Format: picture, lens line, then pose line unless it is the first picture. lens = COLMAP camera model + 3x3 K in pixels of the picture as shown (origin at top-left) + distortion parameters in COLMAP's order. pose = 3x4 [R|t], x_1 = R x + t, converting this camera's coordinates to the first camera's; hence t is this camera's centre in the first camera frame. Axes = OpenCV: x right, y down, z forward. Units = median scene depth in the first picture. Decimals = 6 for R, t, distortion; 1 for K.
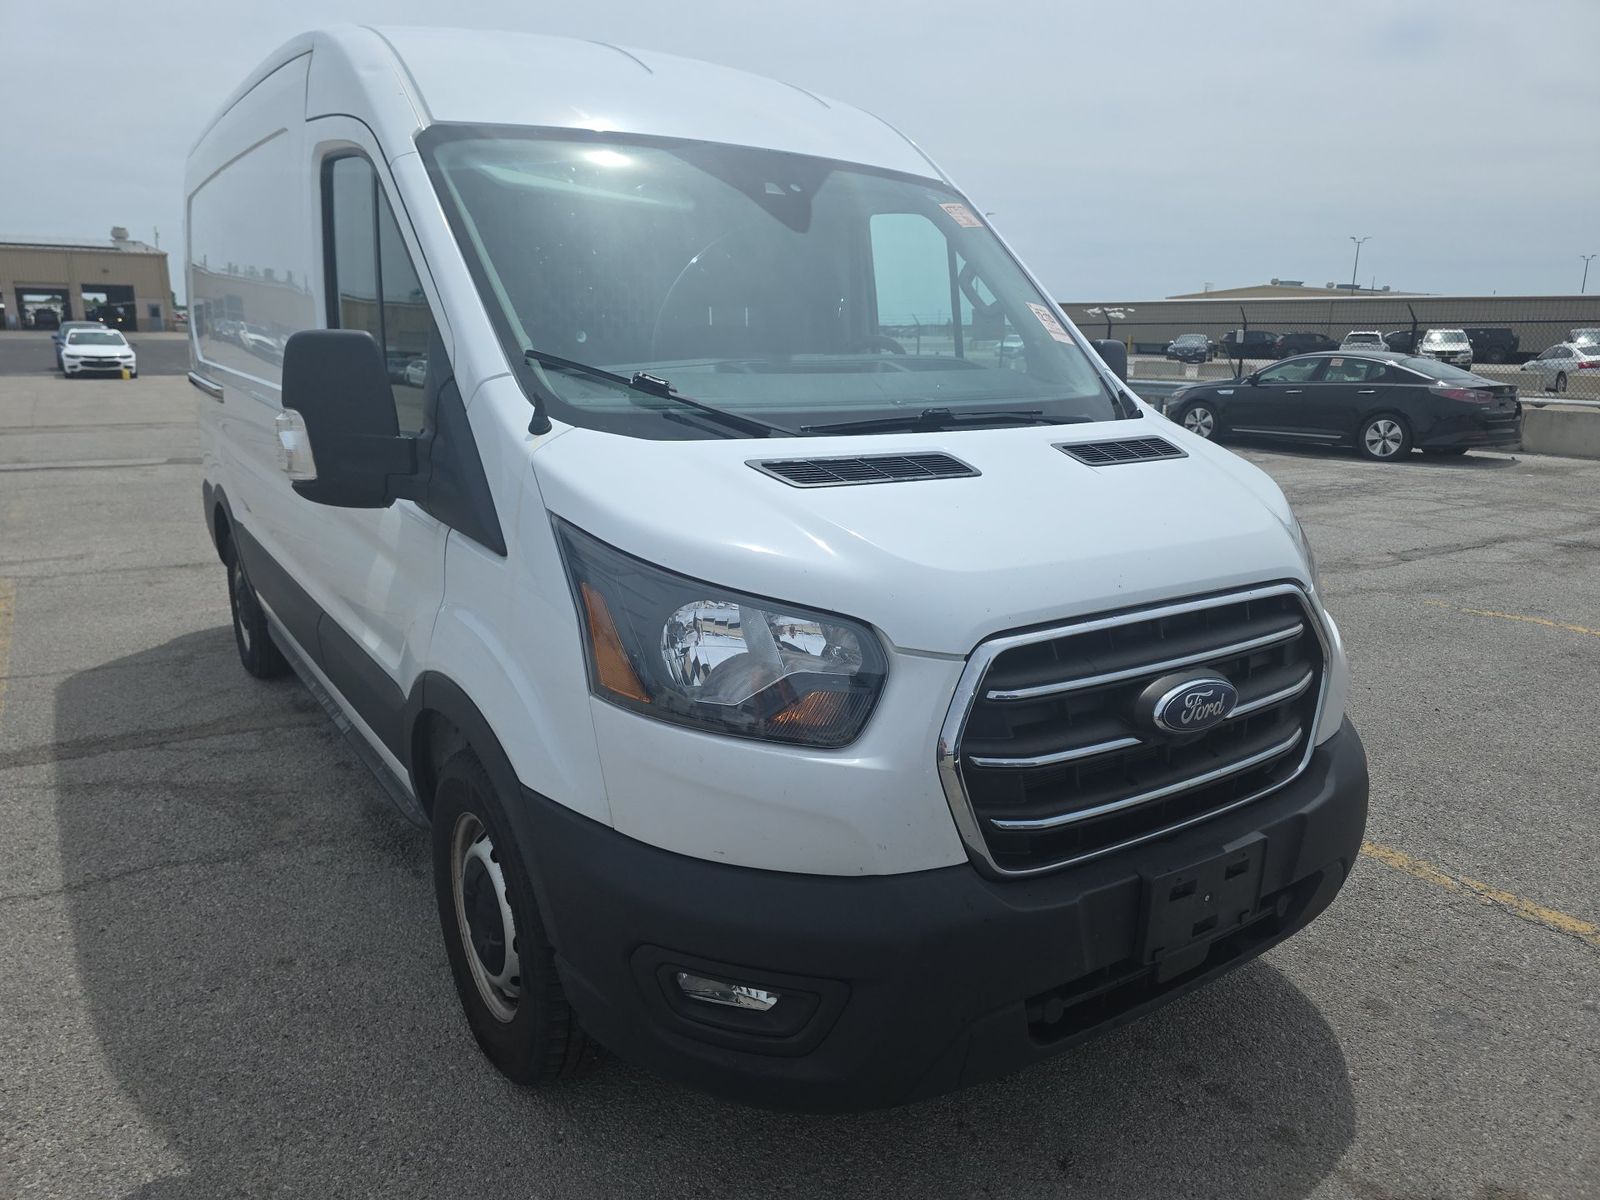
lens RADIAL K [[1073.5, 0, 803.2], [0, 1073.5, 544.8], [0, 0, 1]] dist [0.063237, -0.047992]
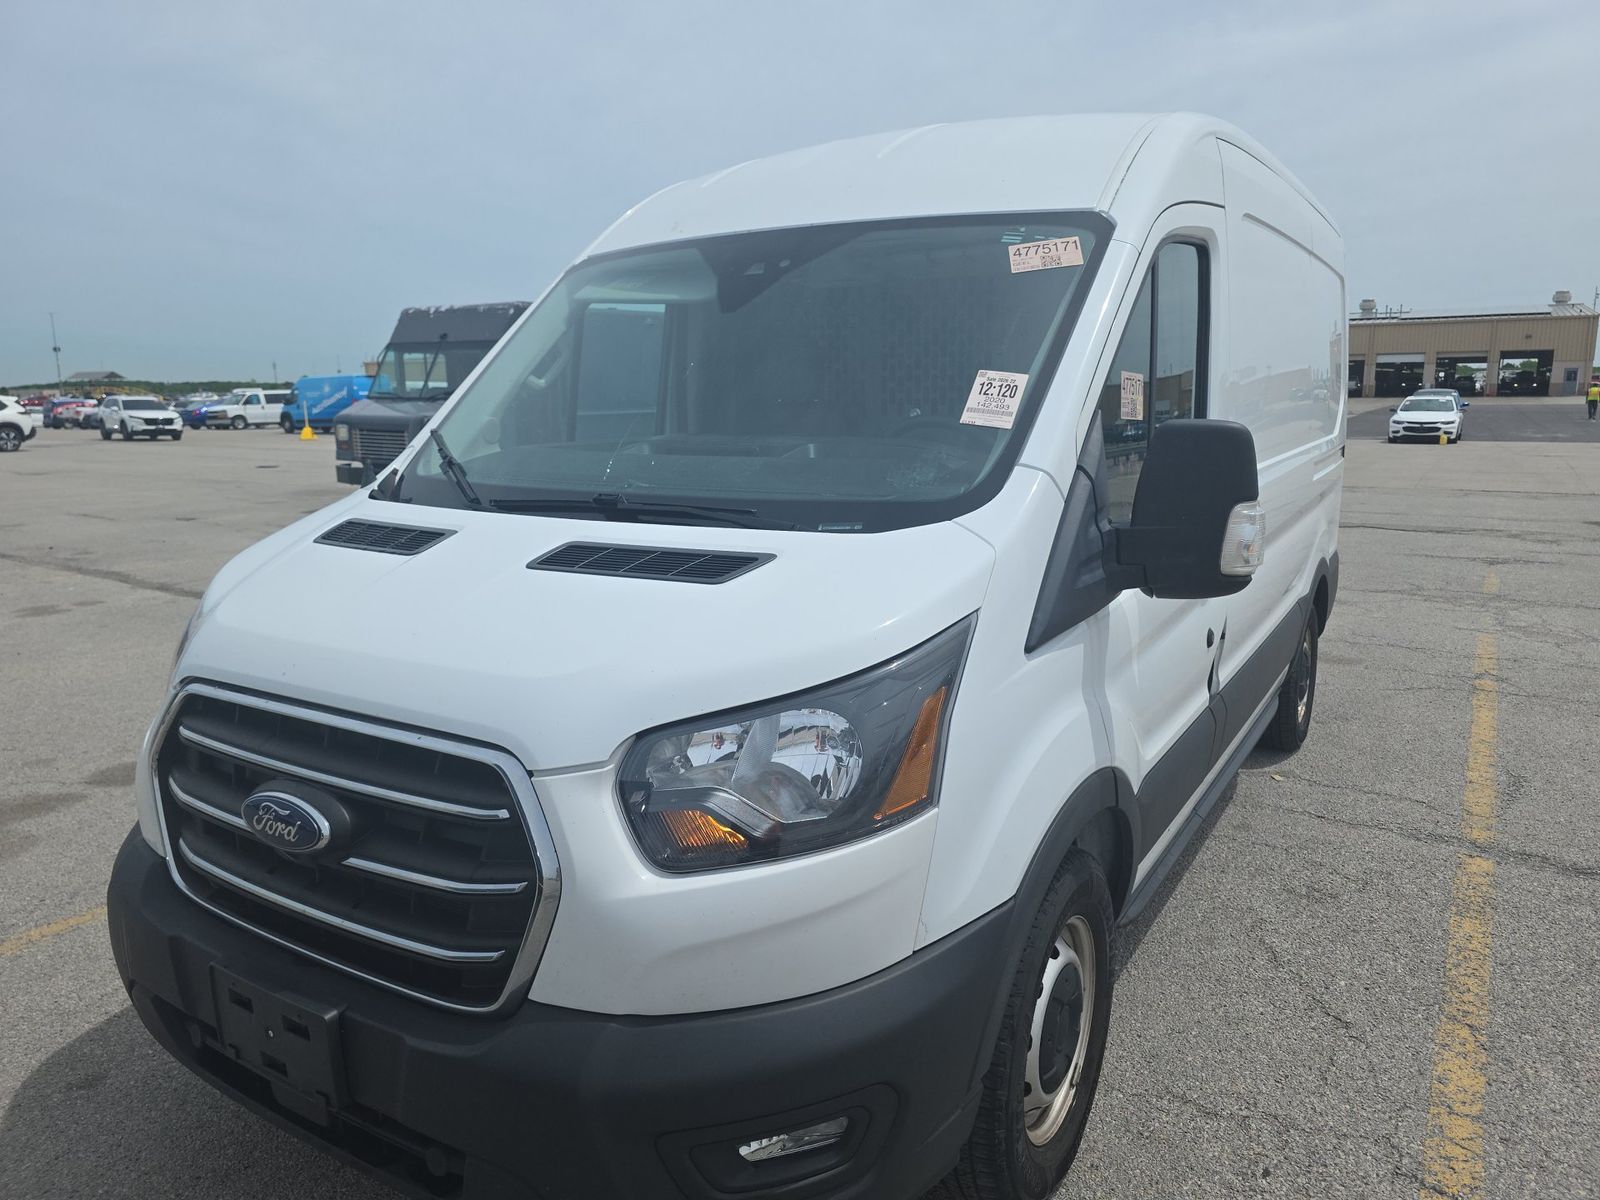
lens RADIAL K [[1073.5, 0, 803.2], [0, 1073.5, 544.8], [0, 0, 1]] dist [0.063237, -0.047992]
pose [[0.432192, 0.108961, -0.895174, 1.162621], [-0.160822, 0.986073, 0.042380, -0.166631], [0.887325, 0.125648, 0.443697, 0.811004]]
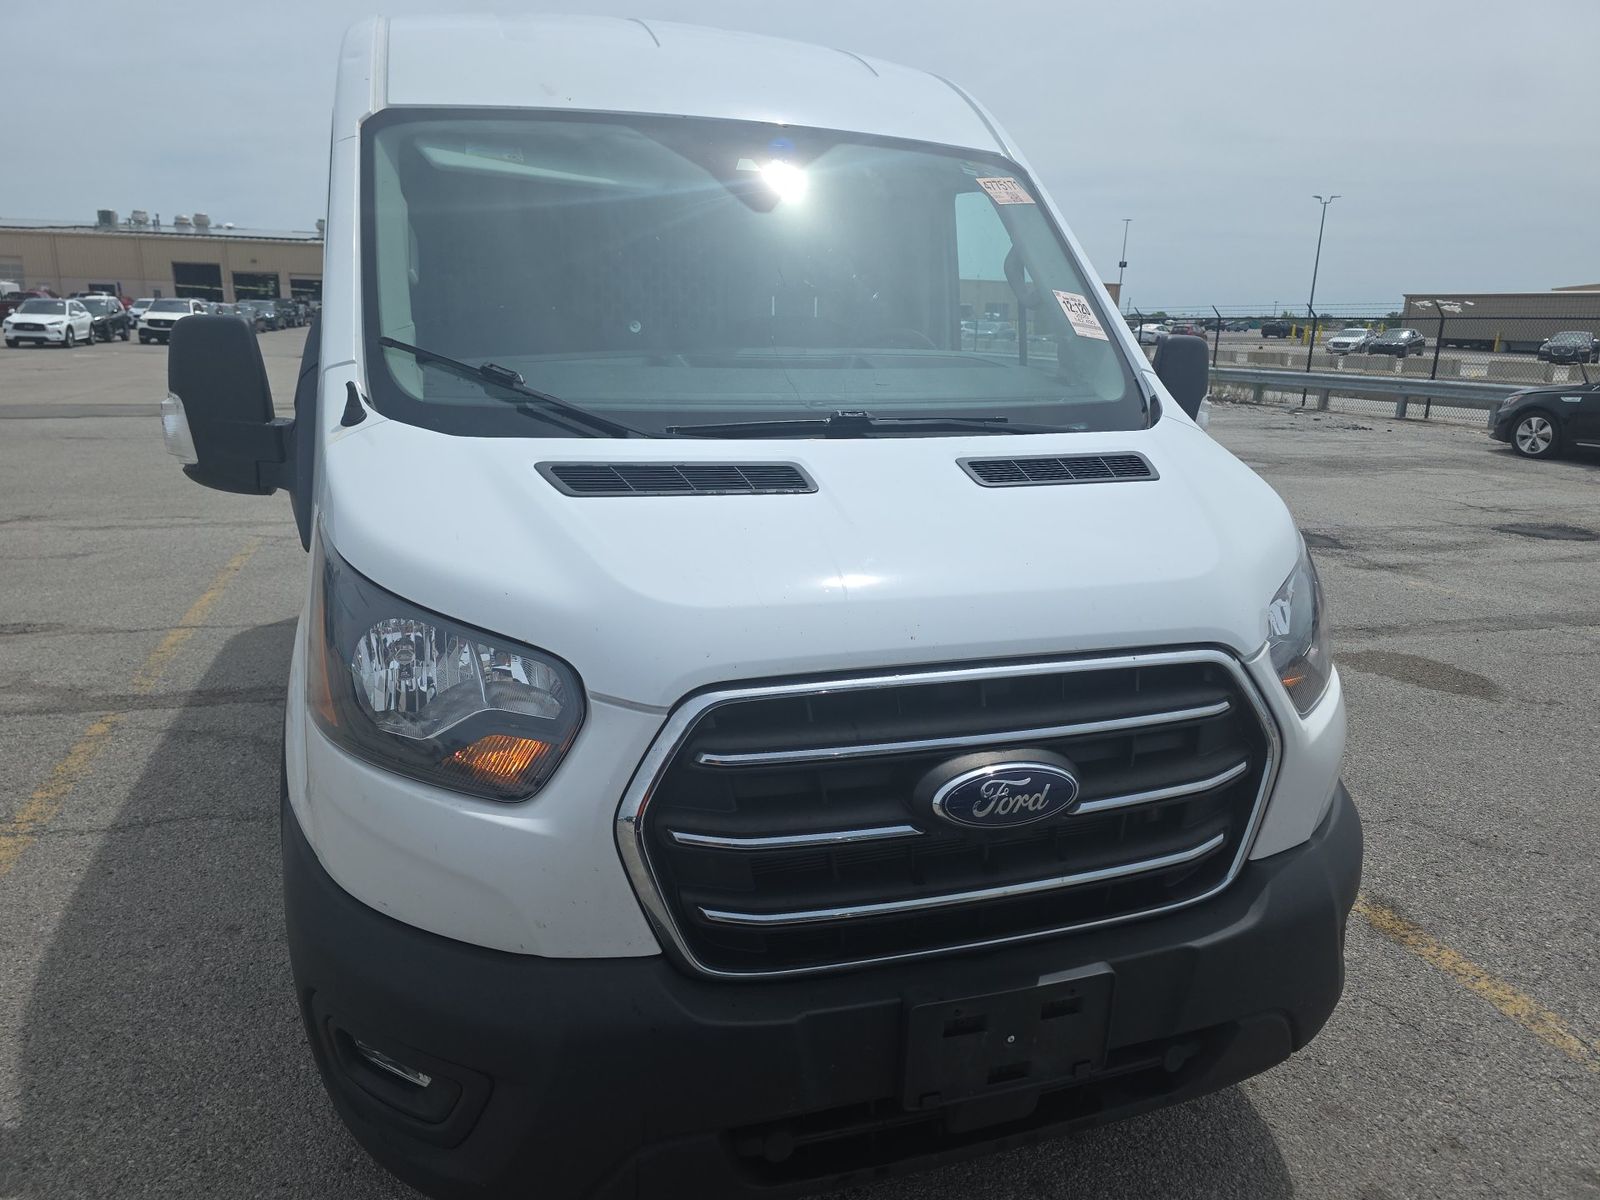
lens RADIAL K [[1073.5, 0, 803.2], [0, 1073.5, 544.8], [0, 0, 1]] dist [0.063237, -0.047992]
pose [[0.964706, 0.059623, -0.256491, 0.350560], [-0.058278, 0.998218, 0.012847, -0.031040], [0.256800, 0.002554, 0.966461, 0.167003]]
